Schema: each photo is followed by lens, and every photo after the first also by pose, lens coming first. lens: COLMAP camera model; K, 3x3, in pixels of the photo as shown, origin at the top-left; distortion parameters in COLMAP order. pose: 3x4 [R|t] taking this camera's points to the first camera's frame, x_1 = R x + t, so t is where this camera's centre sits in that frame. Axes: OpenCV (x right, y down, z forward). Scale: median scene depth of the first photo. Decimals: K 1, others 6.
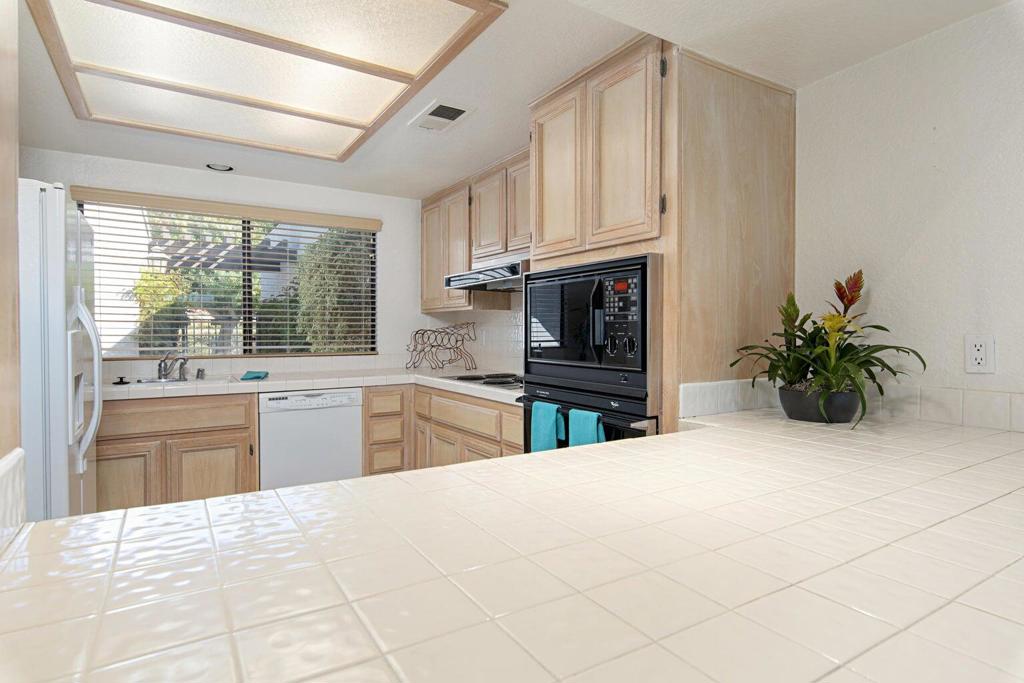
lens RADIAL K [[557.3, 0, 504.7], [0, 557.3, 338.5], [0, 0, 1]] dist [0.004344, 0.000613]
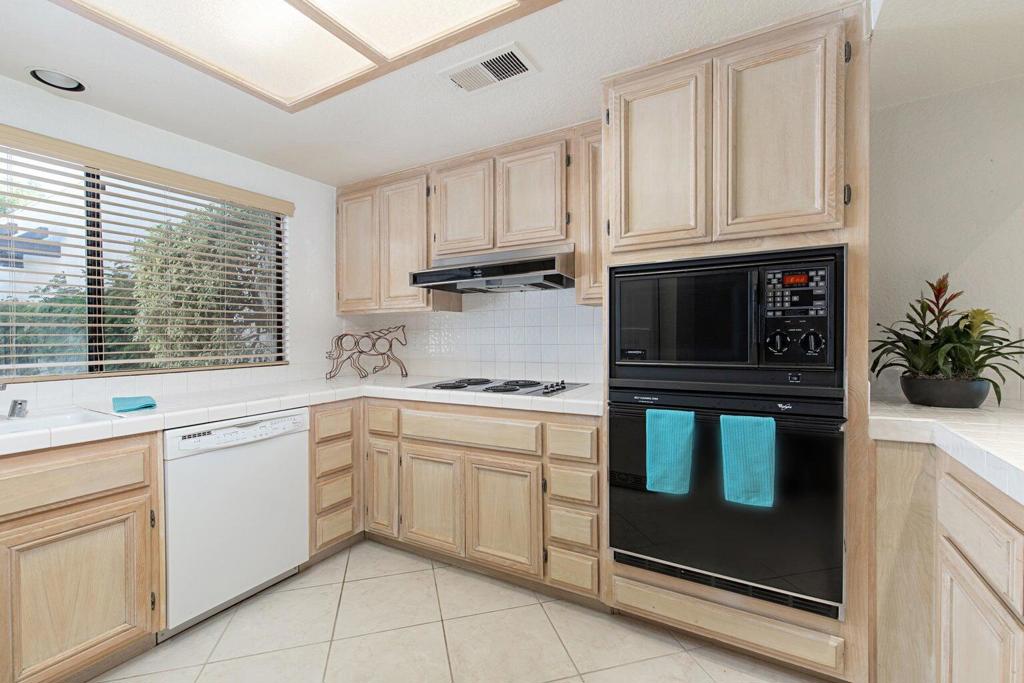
lens RADIAL K [[444.9, 0, 515.6], [0, 444.9, 339.1], [0, 0, 1]] dist [0.006027, -0.000721]
pose [[0.877099, -0.015010, 0.480076, -0.364442], [0.019214, 0.999808, -0.003844, 0.000088], [-0.479926, 0.012596, 0.877219, 0.372632]]
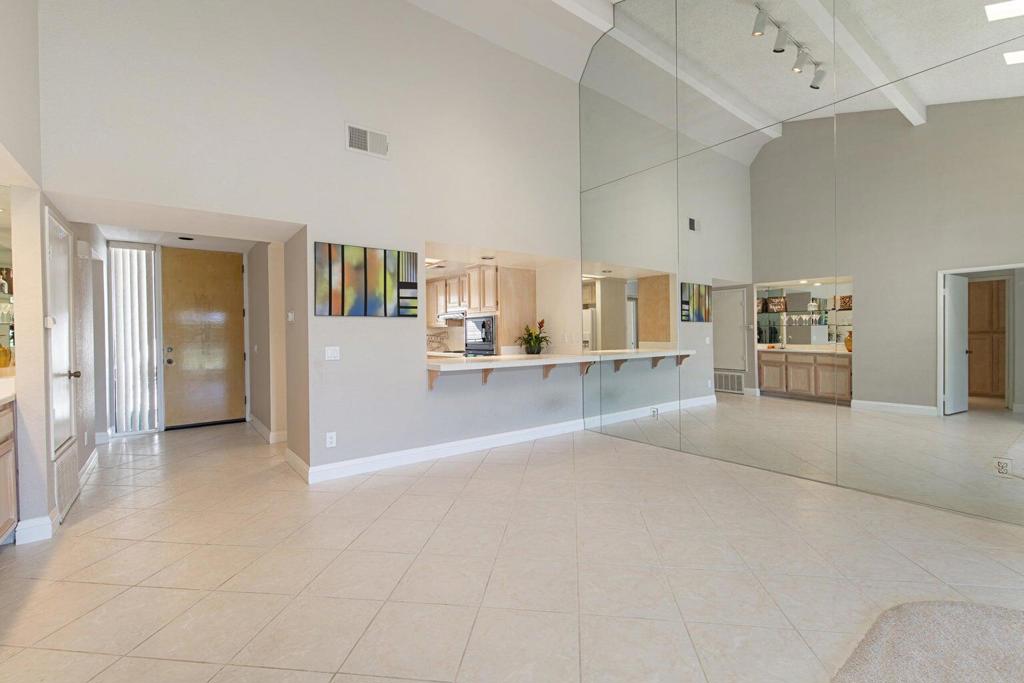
lens RADIAL K [[444.9, 0, 512.4], [0, 444.9, 338.5], [0, 0, 1]] dist [0.006027, -0.000721]
pose [[0.994189, -0.013626, 0.106783, 0.026635], [0.014272, 0.999884, -0.005290, 0.024137], [-0.106699, 0.006783, 0.994268, -1.392442]]
